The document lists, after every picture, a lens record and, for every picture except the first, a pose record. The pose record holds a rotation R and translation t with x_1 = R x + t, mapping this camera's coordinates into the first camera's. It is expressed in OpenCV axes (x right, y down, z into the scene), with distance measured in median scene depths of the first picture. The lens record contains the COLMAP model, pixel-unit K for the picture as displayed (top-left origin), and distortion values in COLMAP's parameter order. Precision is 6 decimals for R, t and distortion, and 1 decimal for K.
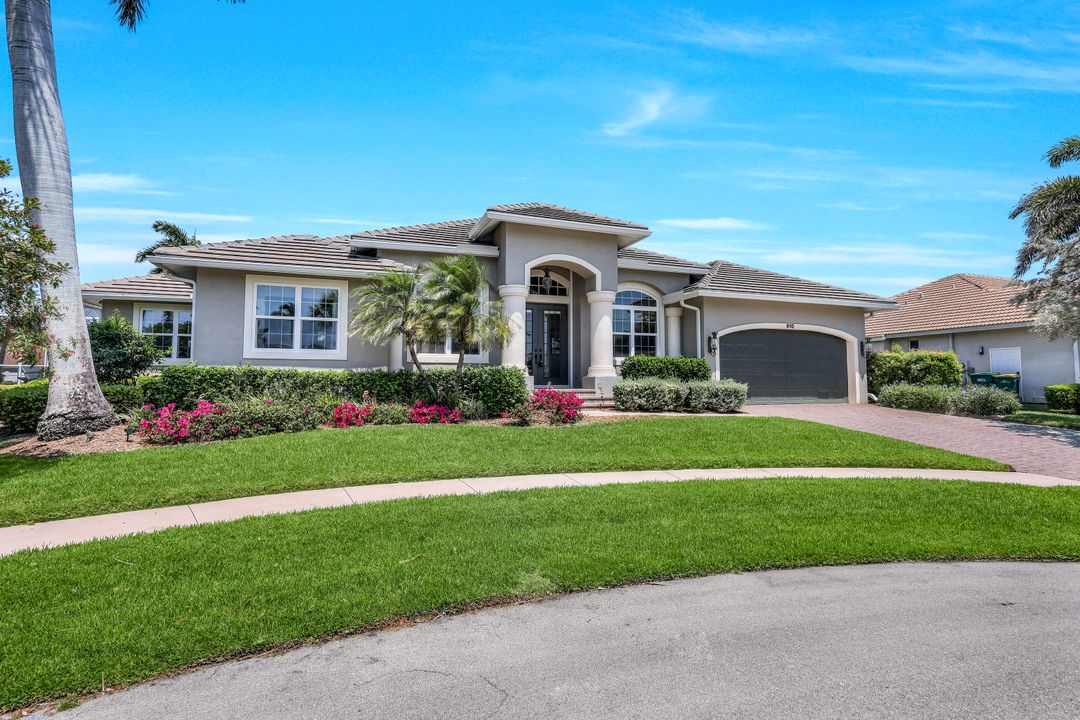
lens RADIAL K [[446.5, 0, 529.8], [0, 446.5, 349.4], [0, 0, 1]] dist [0.004238, 0.000204]
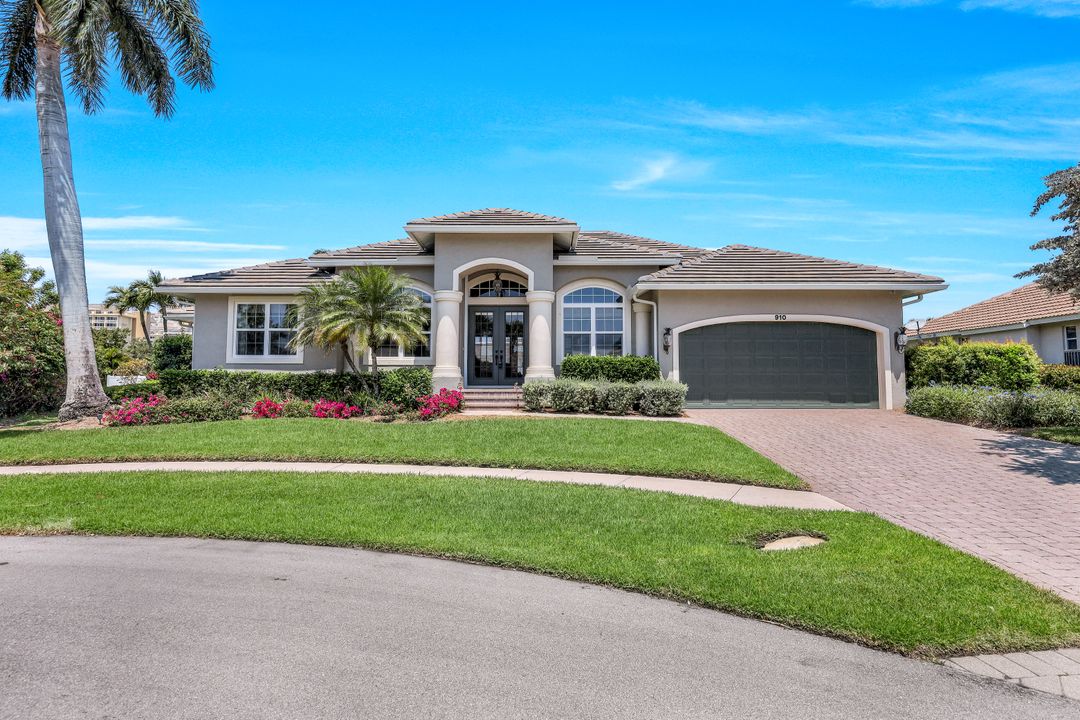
lens RADIAL K [[459.2, 0, 538.2], [0, 459.2, 353.3], [0, 0, 1]] dist [0.000779, 0.000025]
pose [[0.952061, -0.017927, -0.305381, 0.478536], [0.020849, 0.999763, 0.006310, 0.001631], [0.305196, -0.012375, 0.952209, 0.025630]]
